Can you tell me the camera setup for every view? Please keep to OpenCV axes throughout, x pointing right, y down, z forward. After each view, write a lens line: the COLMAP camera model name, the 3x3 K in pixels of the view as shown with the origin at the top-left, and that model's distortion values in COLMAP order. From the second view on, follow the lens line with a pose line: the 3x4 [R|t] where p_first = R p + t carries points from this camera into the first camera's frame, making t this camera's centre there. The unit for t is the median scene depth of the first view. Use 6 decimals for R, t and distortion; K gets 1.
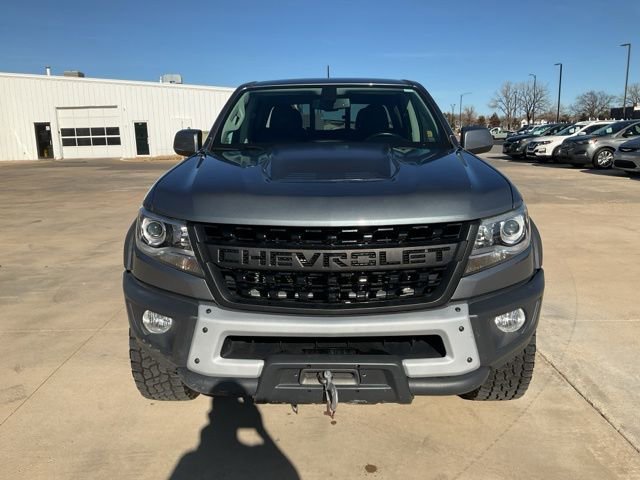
lens RADIAL K [[529.7, 0, 315.1], [0, 529.7, 240.1], [0, 0, 1]] dist [0.041496, -0.087466]
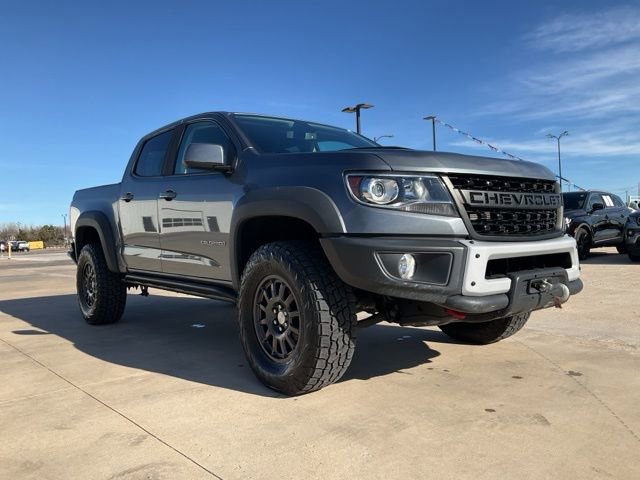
lens RADIAL K [[529.7, 0, 315.8], [0, 529.7, 244.1], [0, 0, 1]] dist [0.041496, -0.087466]
pose [[0.767003, -0.029526, 0.640964, -1.080585], [0.155222, 0.977808, -0.140702, 0.217739], [-0.622586, 0.207410, 0.754565, 0.260762]]
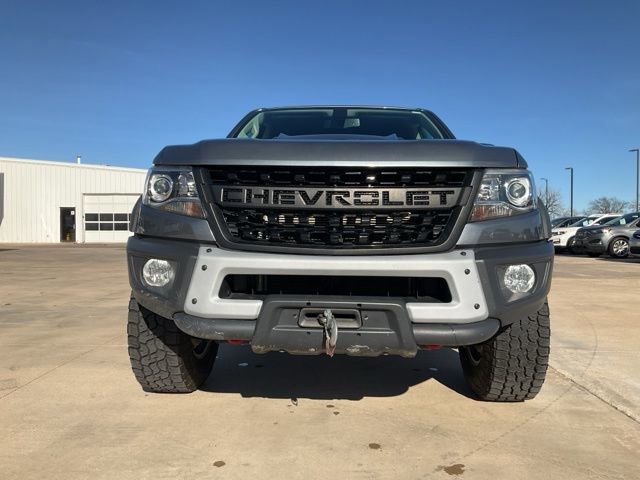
lens RADIAL K [[529.7, 0, 313.4], [0, 529.7, 238.8], [0, 0, 1]] dist [0.041496, -0.087466]
pose [[0.999246, 0.021180, -0.032531, 0.021476], [-0.026807, 0.982621, -0.183675, 0.247419], [0.028075, 0.184409, 0.982449, 0.026823]]
